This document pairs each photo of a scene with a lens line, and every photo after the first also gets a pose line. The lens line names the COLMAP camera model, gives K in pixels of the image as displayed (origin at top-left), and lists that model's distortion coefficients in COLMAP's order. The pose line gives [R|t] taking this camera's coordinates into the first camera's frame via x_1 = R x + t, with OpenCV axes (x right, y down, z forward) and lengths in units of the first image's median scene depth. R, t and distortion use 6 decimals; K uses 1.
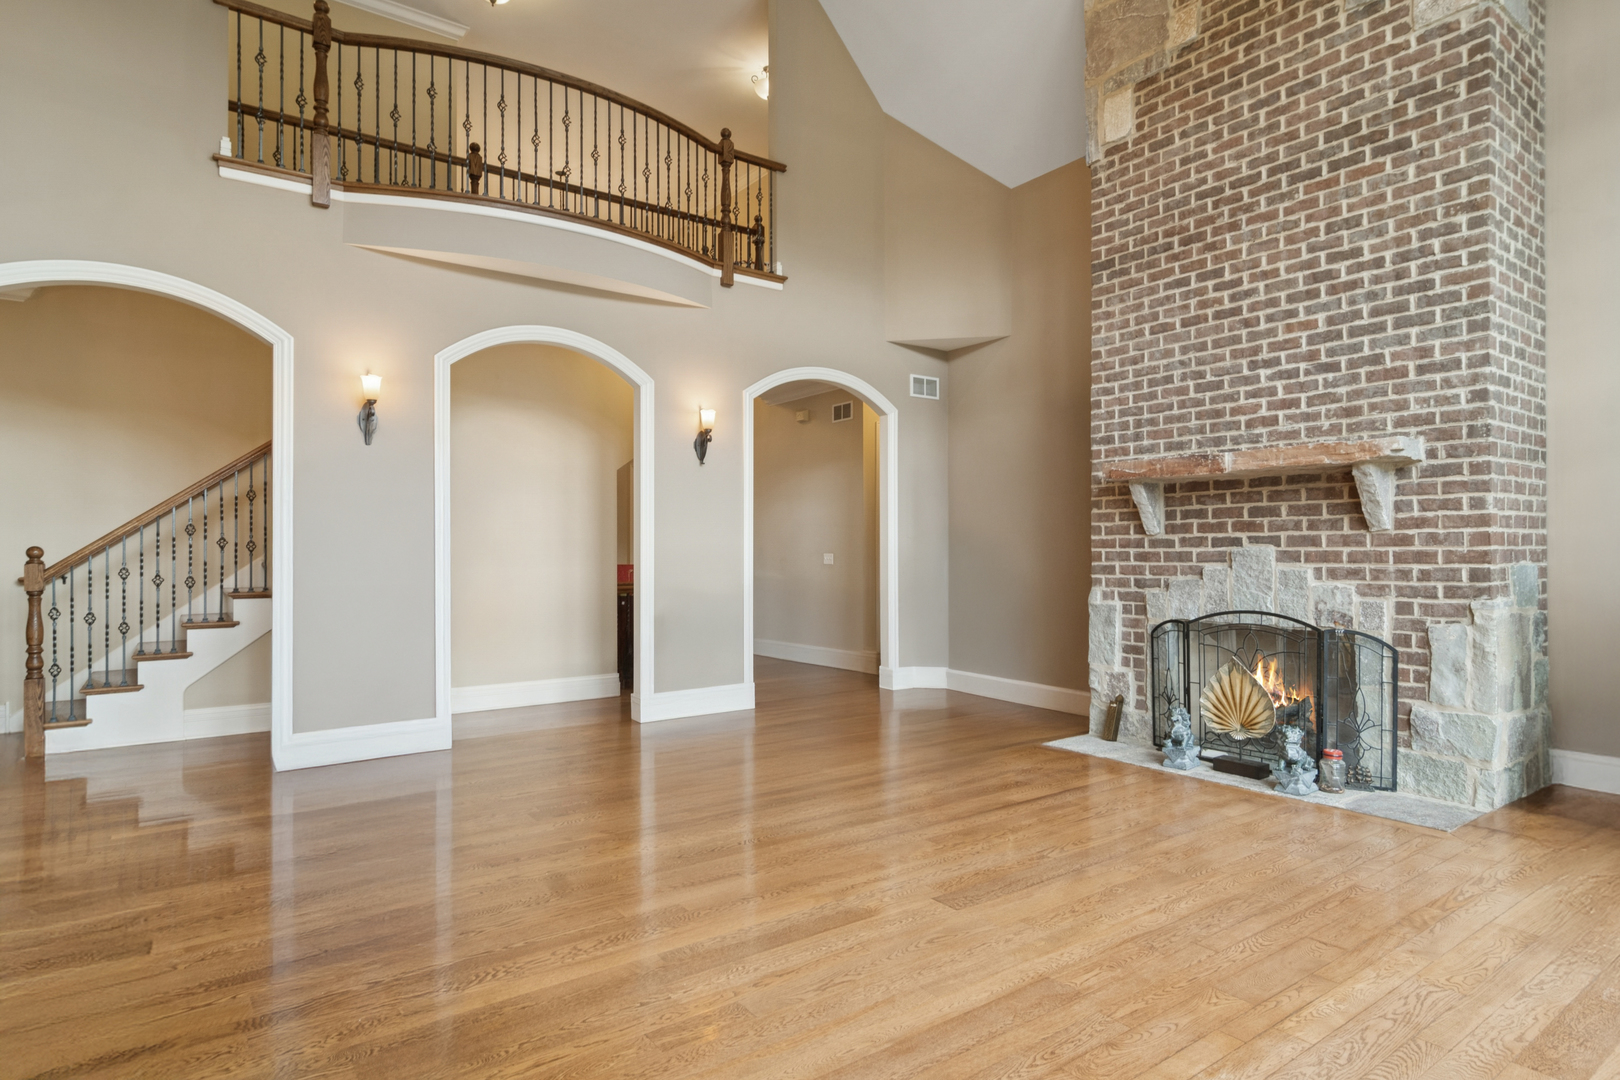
lens RADIAL K [[890.0, 0, 817.1], [0, 890.0, 543.1], [0, 0, 1]] dist [-0.001399, 0.002886]
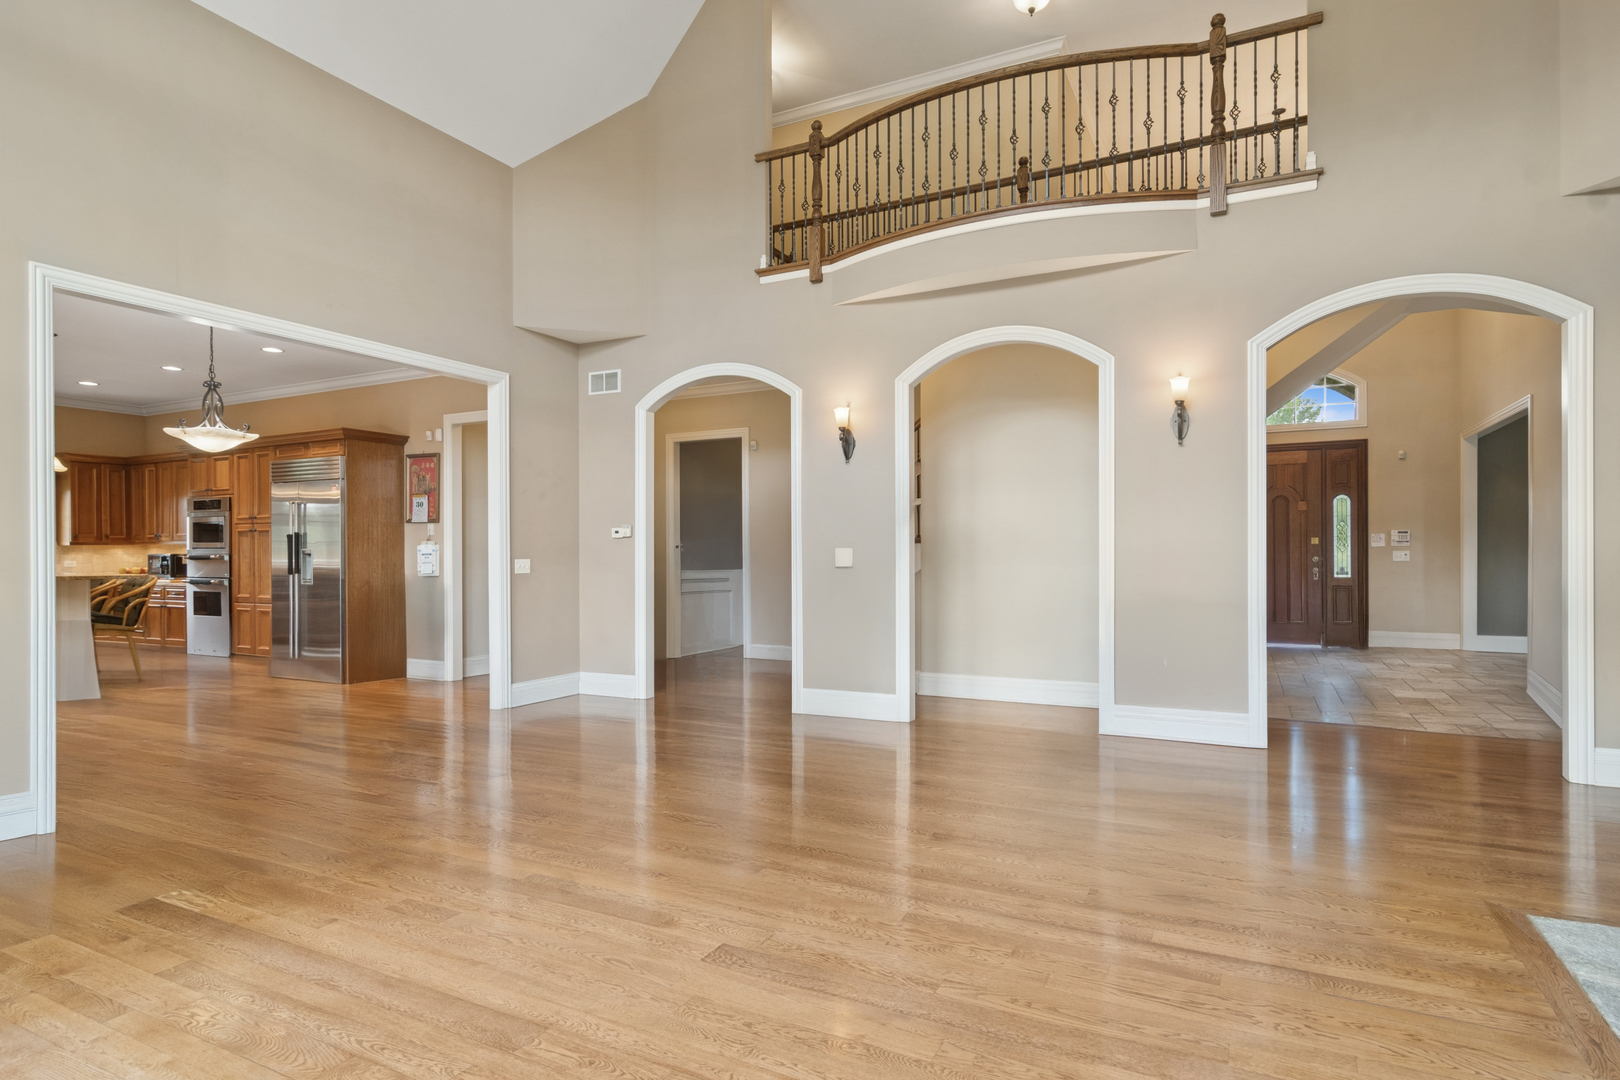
lens RADIAL K [[890.0, 0, 812.1], [0, 890.0, 549.1], [0, 0, 1]] dist [-0.001399, 0.002886]
pose [[0.437048, -0.000754, -0.899438, 0.589200], [0.011067, 0.999928, 0.004539, 0.001365], [0.899370, -0.011938, 0.437025, 0.423807]]
